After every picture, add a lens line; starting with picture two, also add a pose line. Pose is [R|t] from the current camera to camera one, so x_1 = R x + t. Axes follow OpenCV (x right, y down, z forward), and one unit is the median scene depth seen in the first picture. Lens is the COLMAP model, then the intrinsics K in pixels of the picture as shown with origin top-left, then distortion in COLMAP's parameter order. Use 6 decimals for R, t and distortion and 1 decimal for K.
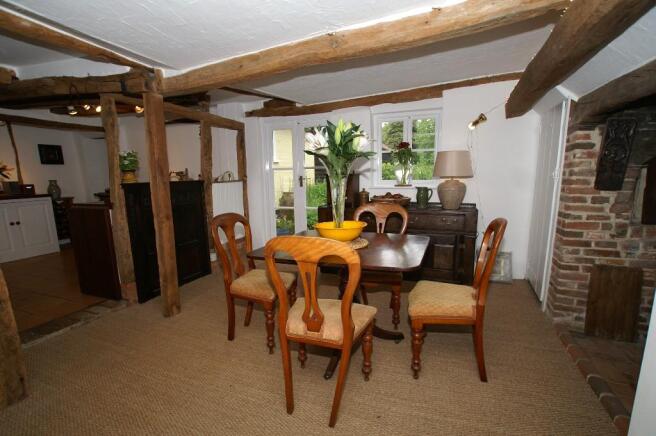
lens RADIAL K [[299.7, 0, 326.2], [0, 299.7, 218.3], [0, 0, 1]] dist [-0.030584, 0.001060]
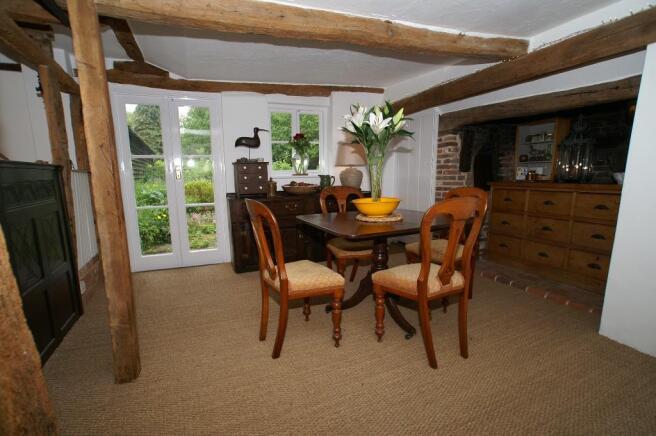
lens RADIAL K [[299.7, 0, 327.0], [0, 299.7, 216.5], [0, 0, 1]] dist [-0.030584, 0.001060]
pose [[0.713709, -0.093663, 0.694152, -0.724739], [0.100176, 0.994481, 0.031188, 0.024020], [-0.693242, 0.047279, 0.719153, 0.308700]]
